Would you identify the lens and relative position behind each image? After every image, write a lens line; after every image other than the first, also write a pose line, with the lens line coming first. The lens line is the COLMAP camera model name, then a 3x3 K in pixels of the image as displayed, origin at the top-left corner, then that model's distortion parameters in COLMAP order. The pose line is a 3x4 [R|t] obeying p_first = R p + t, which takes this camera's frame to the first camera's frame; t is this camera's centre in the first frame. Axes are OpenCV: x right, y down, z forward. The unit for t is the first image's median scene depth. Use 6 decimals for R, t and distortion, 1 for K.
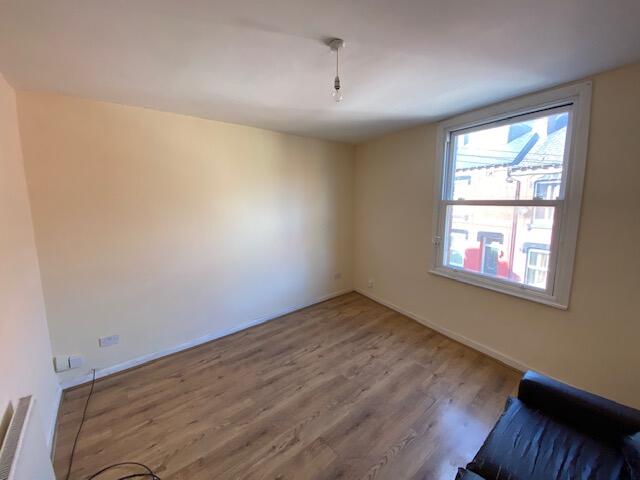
lens RADIAL K [[260.9, 0, 319.9], [0, 260.9, 236.6], [0, 0, 1]] dist [0.036281, -0.027740]
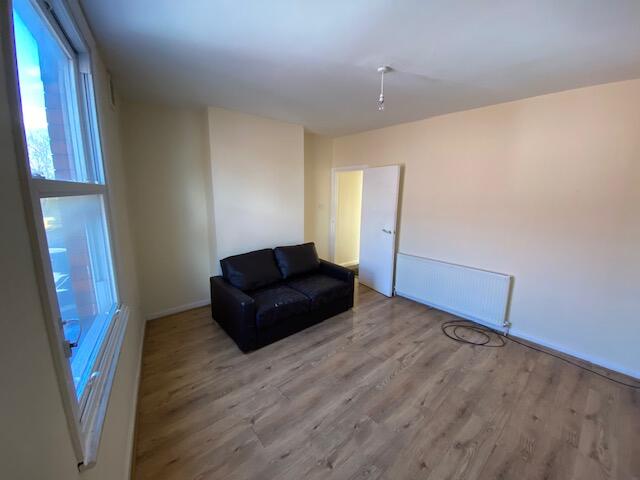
lens RADIAL K [[260.9, 0, 319.9], [0, 260.9, 236.6], [0, 0, 1]] dist [0.036281, -0.027740]
pose [[-0.999916, 0.005018, -0.011988, 0.271404], [0.001174, 0.953536, 0.301277, -0.212165], [0.012942, 0.301237, -0.953461, 1.666778]]
